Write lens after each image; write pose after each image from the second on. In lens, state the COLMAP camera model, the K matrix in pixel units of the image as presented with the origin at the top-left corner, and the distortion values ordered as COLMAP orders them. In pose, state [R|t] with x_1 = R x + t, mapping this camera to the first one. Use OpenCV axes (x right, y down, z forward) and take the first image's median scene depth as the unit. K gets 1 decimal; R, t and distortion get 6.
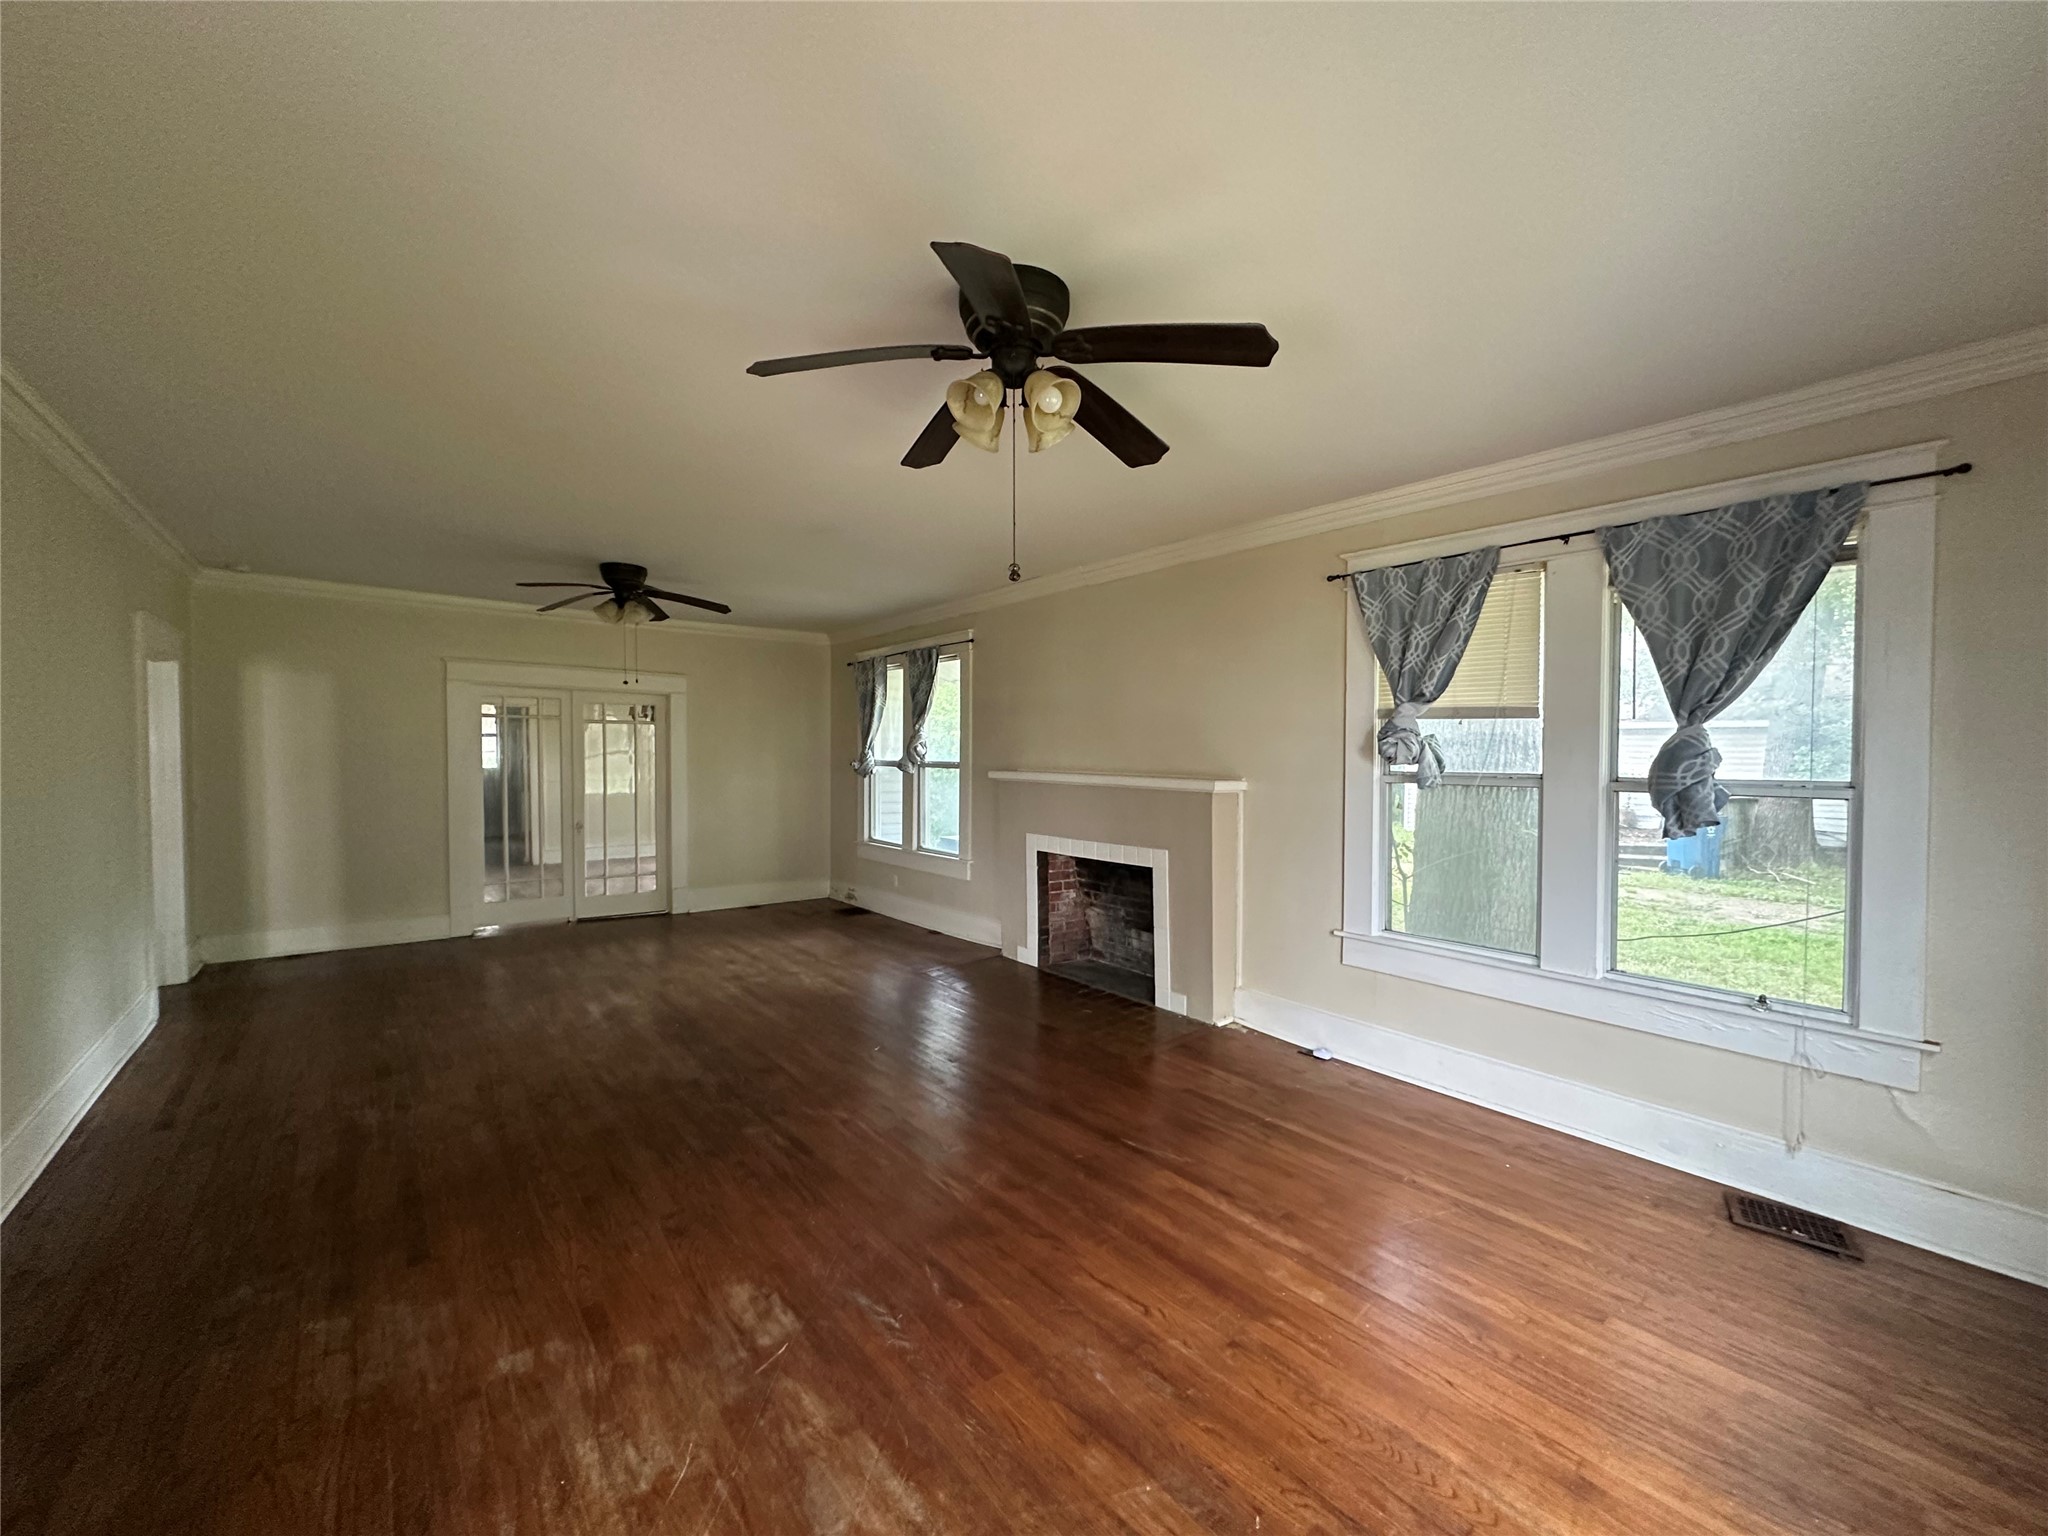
lens RADIAL K [[821.9, 0, 1021.9], [0, 821.9, 767.6], [0, 0, 1]] dist [-0.000239, -0.000006]
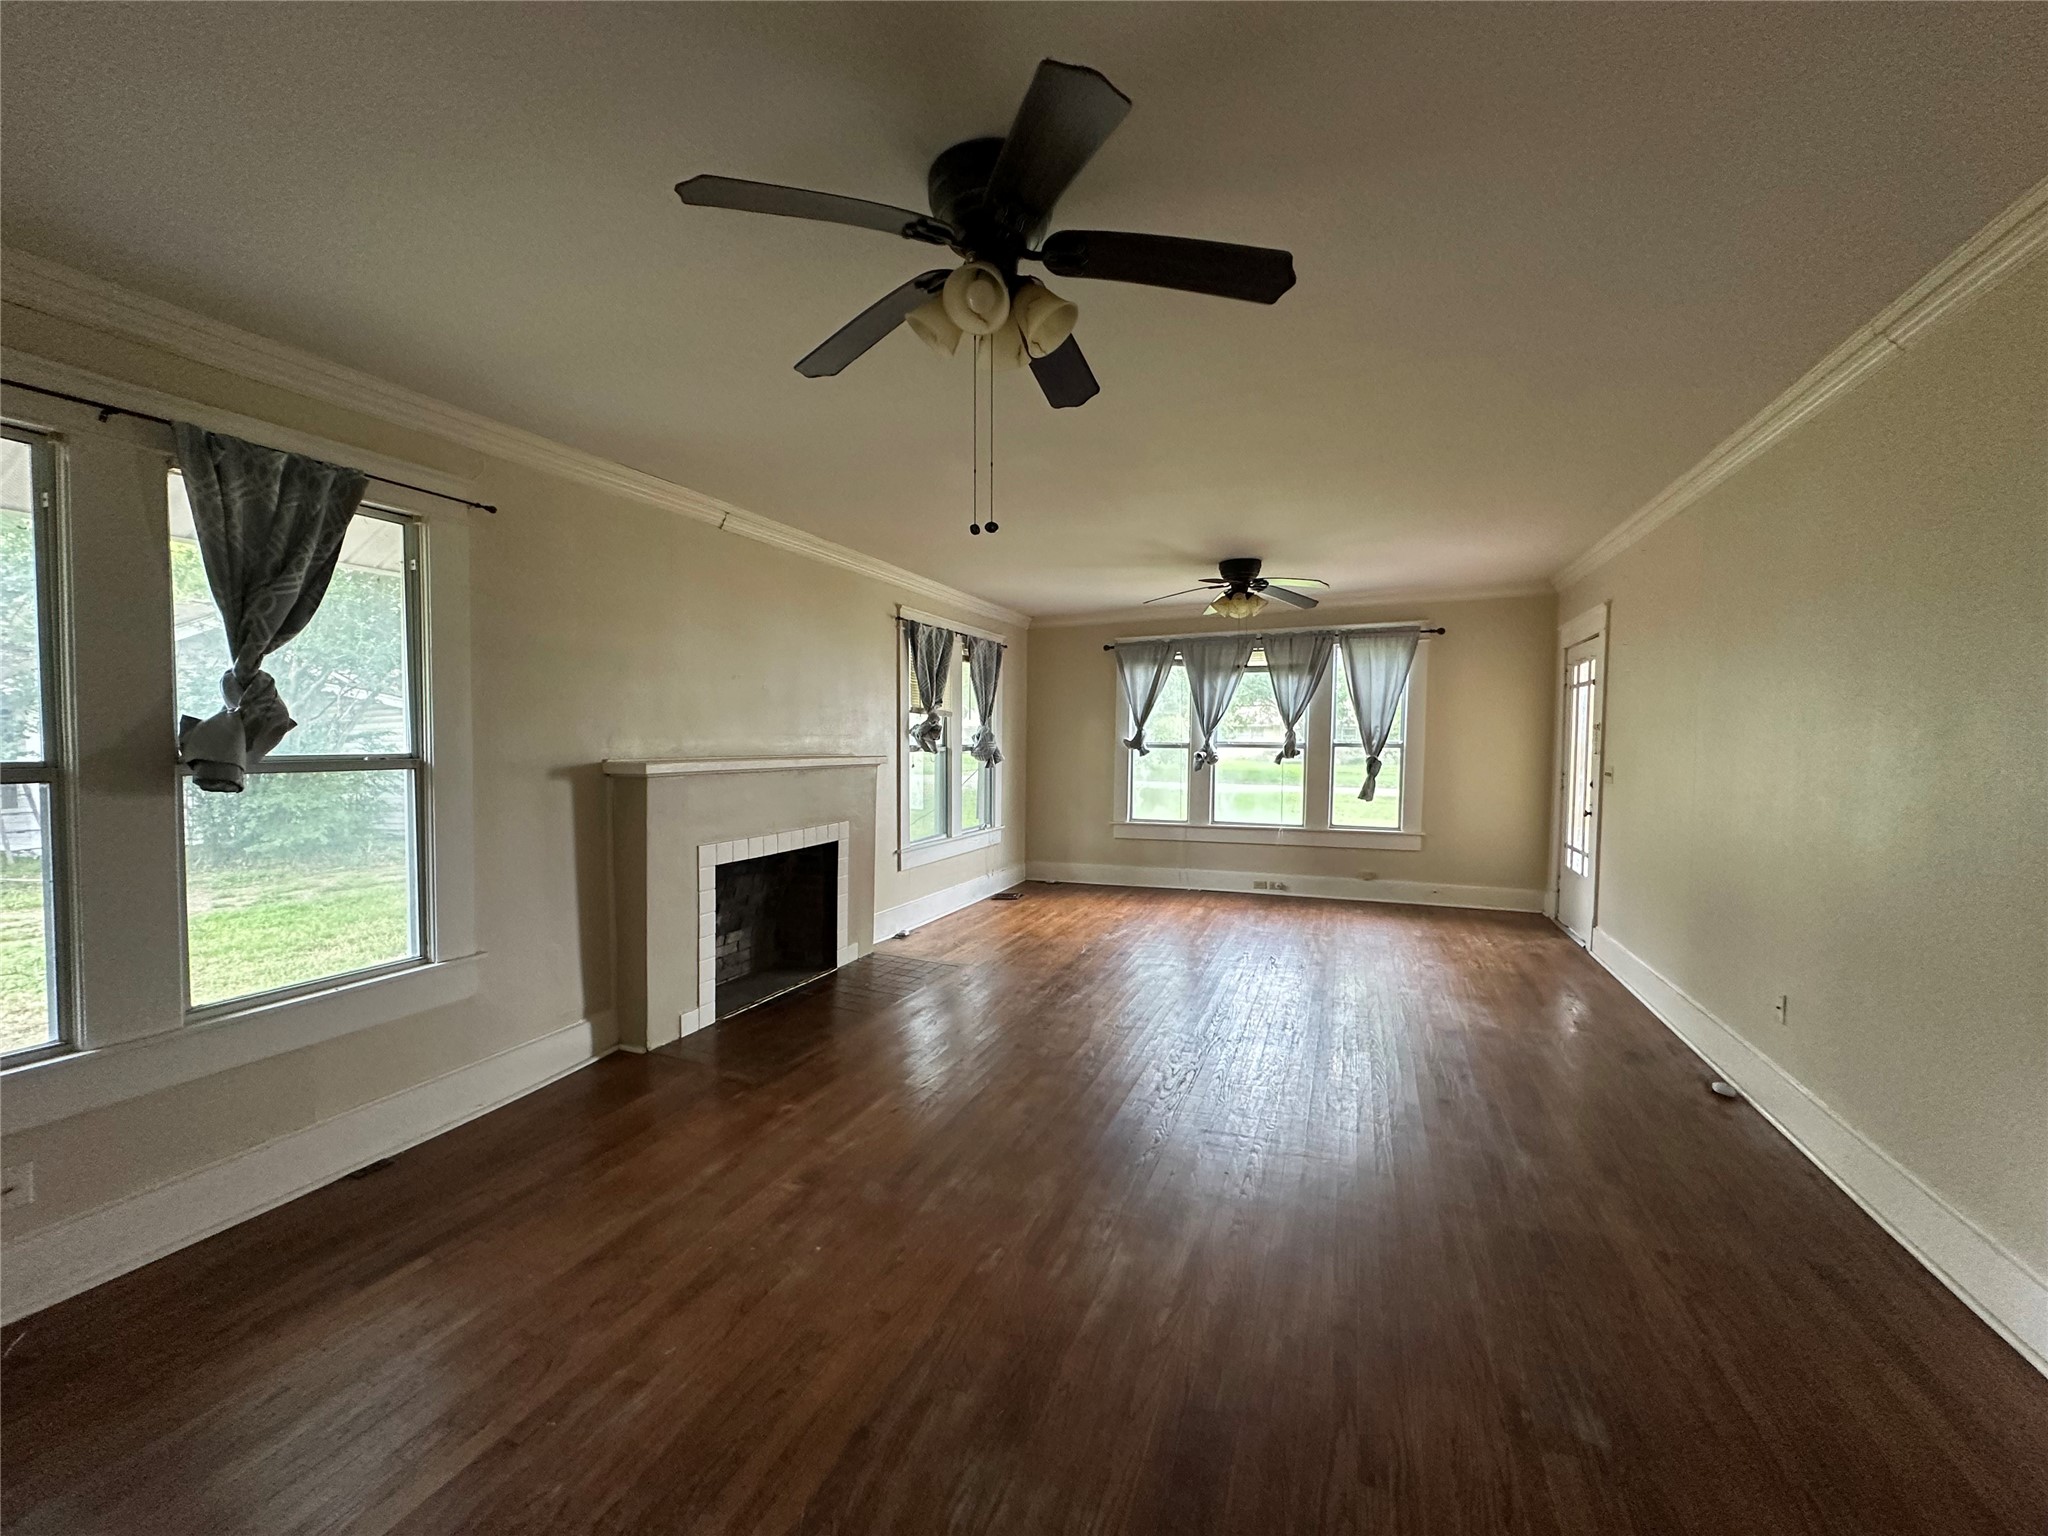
lens RADIAL K [[821.9, 0, 1020.7], [0, 821.9, 764.5], [0, 0, 1]] dist [-0.000239, -0.000006]
pose [[-0.484623, -0.034946, 0.874025, -0.890195], [0.011334, 0.998867, 0.046222, -0.025571], [-0.874650, 0.032306, -0.483678, 1.302536]]
